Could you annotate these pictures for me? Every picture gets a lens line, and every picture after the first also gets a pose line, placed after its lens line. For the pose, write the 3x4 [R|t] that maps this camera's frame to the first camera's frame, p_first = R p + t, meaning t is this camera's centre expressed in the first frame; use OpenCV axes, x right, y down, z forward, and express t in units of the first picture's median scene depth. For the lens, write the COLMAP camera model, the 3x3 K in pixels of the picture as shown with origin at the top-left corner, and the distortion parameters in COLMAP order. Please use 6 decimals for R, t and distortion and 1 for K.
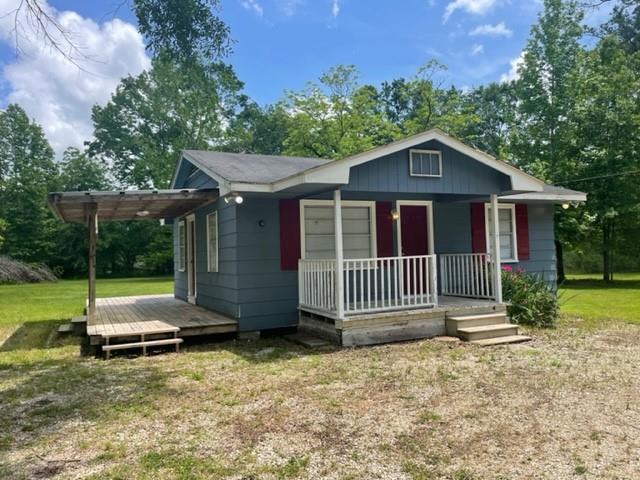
lens RADIAL K [[479.0, 0, 333.8], [0, 479.0, 224.6], [0, 0, 1]] dist [0.032435, 0.004644]
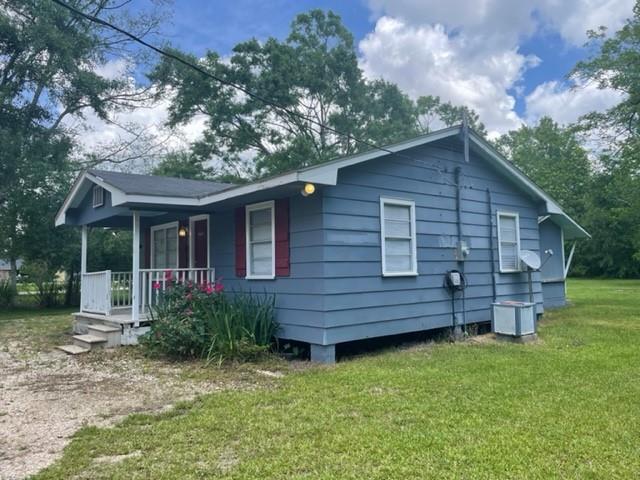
lens RADIAL K [[493.4, 0, 334.1], [0, 493.4, 240.1], [0, 0, 1]] dist [0.118961, -0.161555]
pose [[0.248806, -0.033044, -0.967989, 1.487712], [0.077052, 0.996926, -0.014227, 0.046587], [0.965484, -0.071046, 0.250587, 1.191686]]
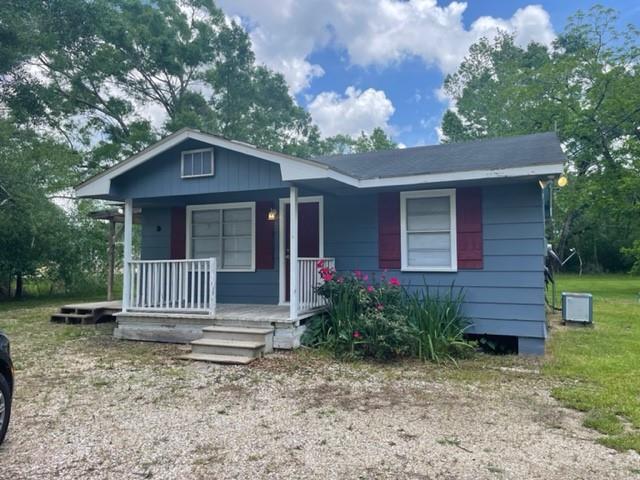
lens RADIAL K [[493.4, 0, 334.1], [0, 493.4, 240.1], [0, 0, 1]] dist [0.118961, -0.161555]
pose [[0.643344, -0.001670, -0.765576, 1.077542], [0.034400, 0.999051, 0.026728, 0.008432], [0.764804, -0.043531, 0.642791, 0.542111]]
